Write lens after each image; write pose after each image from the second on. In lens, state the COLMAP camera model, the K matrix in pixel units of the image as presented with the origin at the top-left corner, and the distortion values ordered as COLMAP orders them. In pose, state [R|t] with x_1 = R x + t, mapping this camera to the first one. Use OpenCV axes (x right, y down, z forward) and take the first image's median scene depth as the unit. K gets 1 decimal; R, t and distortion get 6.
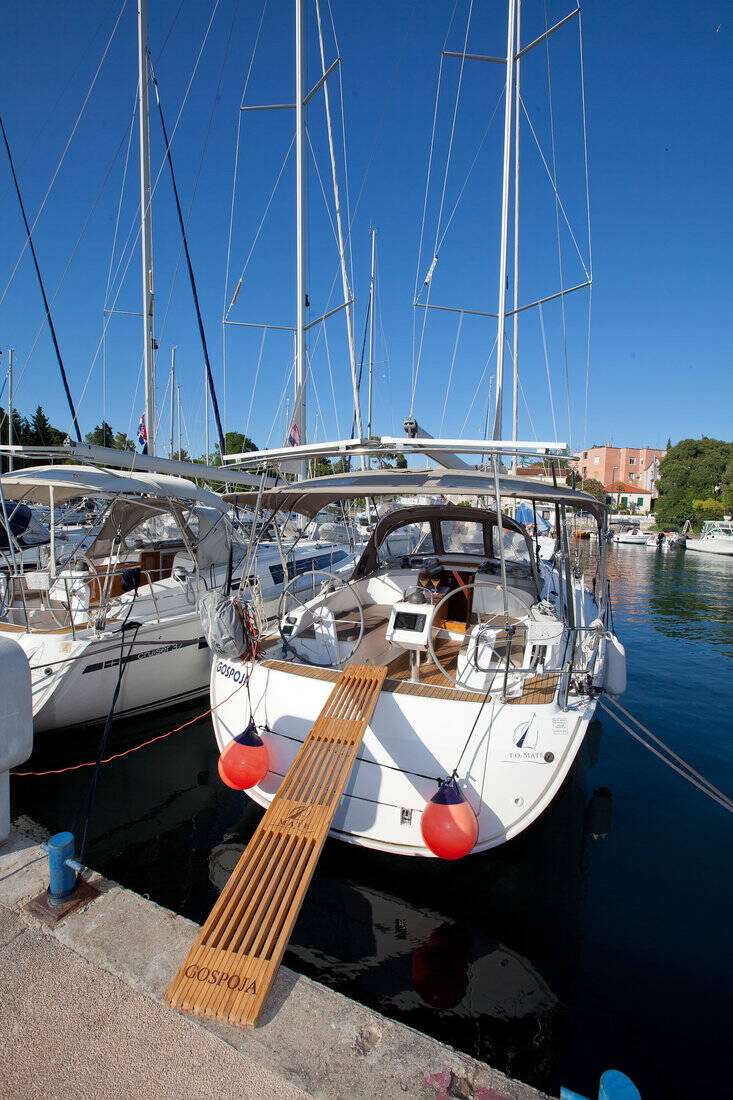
lens RADIAL K [[523.9, 0, 366.5], [0, 523.9, 550.0], [0, 0, 1]] dist [-0.029192, 0.000104]
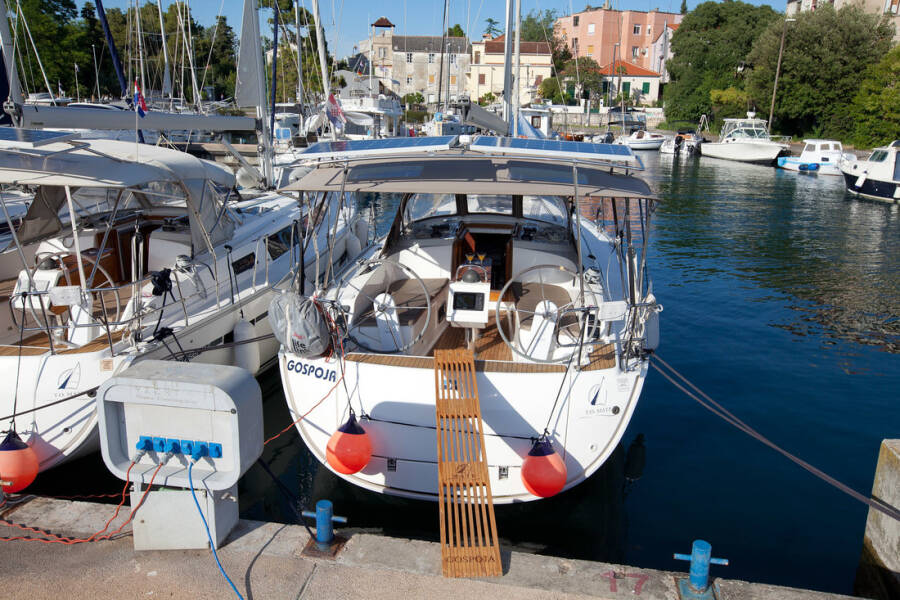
lens RADIAL K [[823.3, 0, 451.5], [0, 823.3, 275.4], [0, 0, 1]] dist [0.050496, 0.004552]
pose [[0.963147, -0.075021, 0.258301, -0.334824], [0.032184, 0.985560, 0.166241, -0.167287], [-0.267043, -0.151802, 0.951654, -0.468439]]
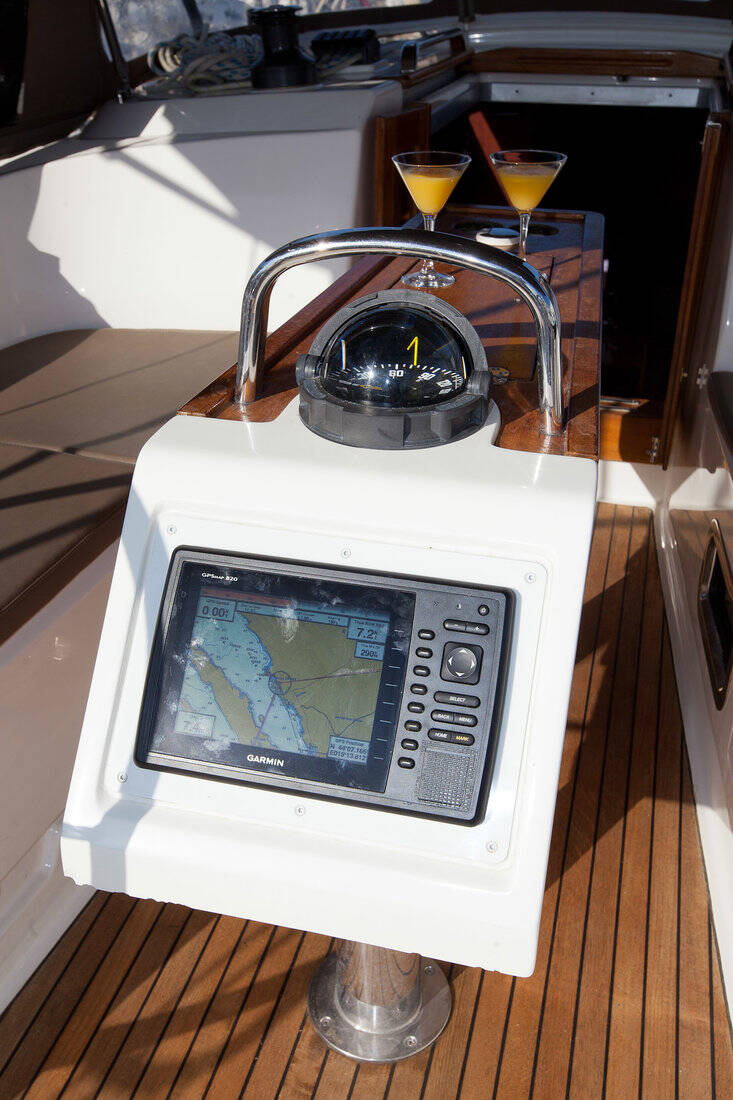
lens RADIAL K [[1075.5, 0, 369.1], [0, 1075.5, 523.2], [0, 0, 1]] dist [-0.000436, 0.013825]
pose [[0.990548, -0.069481, 0.118268, 0.065923], [0.020982, 0.928820, 0.369938, 0.045594], [-0.135553, -0.363960, 0.921498, 0.792136]]
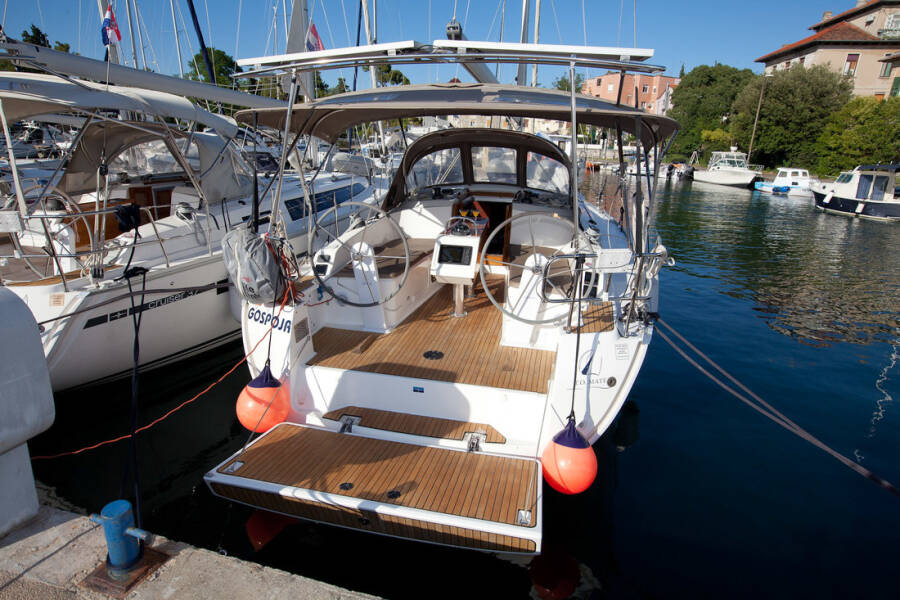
lens RADIAL K [[544.6, 0, 450.0], [0, 544.6, 300.0], [0, 0, 1]] dist [-0.046472, 0.047445]
pose [[0.987612, -0.045235, 0.150257, -0.072498], [0.013709, 0.978759, 0.204555, 0.015380], [-0.156318, -0.199961, 0.967254, 0.041245]]
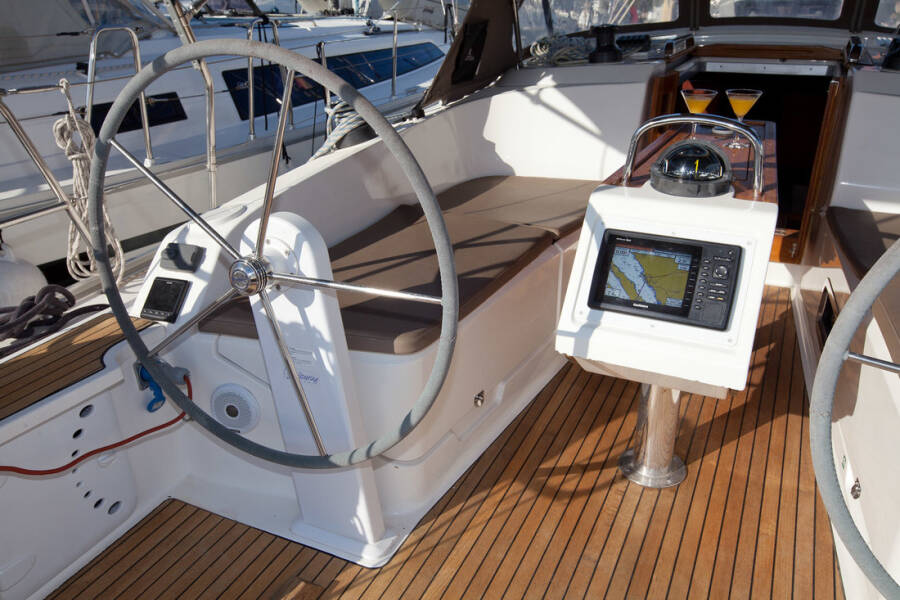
lens RADIAL K [[715.9, 0, 450.0], [0, 715.9, 300.0], [0, 0, 1]] dist [0.002222, -0.003369]
pose [[0.998525, 0.004141, -0.054139, 0.006652], [0.012311, 0.953857, 0.300009, 0.049678], [0.052883, -0.300233, 0.952399, 0.655230]]
